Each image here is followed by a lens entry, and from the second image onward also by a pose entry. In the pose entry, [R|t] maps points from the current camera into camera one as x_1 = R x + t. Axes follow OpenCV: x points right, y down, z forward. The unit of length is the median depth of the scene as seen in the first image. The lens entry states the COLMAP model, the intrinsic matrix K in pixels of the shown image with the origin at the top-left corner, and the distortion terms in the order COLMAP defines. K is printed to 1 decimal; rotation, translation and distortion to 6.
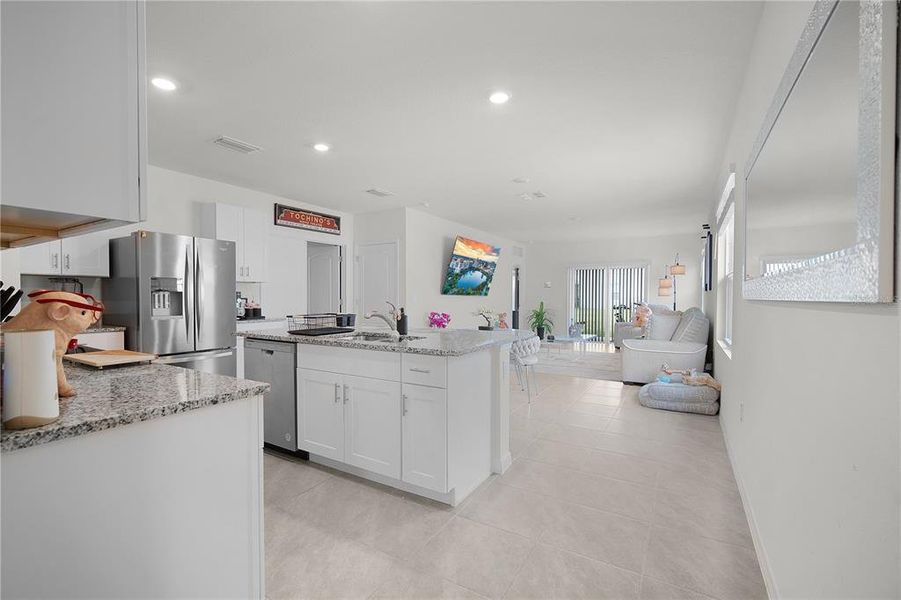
lens RADIAL K [[396.1, 0, 443.1], [0, 396.1, 299.6], [0, 0, 1]] dist [-0.002898, 0.000255]
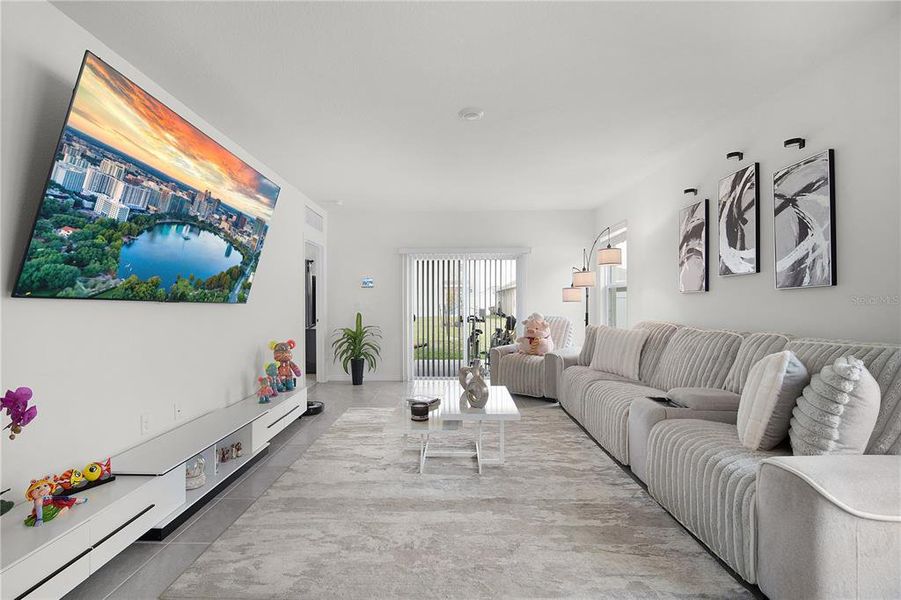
lens RADIAL K [[396.1, 0, 443.1], [0, 396.1, 299.6], [0, 0, 1]] dist [-0.002898, 0.000255]
pose [[0.859105, -0.004891, 0.511777, 0.084188], [0.015707, 0.999735, -0.016811, -0.002909], [-0.511559, 0.022481, 0.858954, 0.588256]]
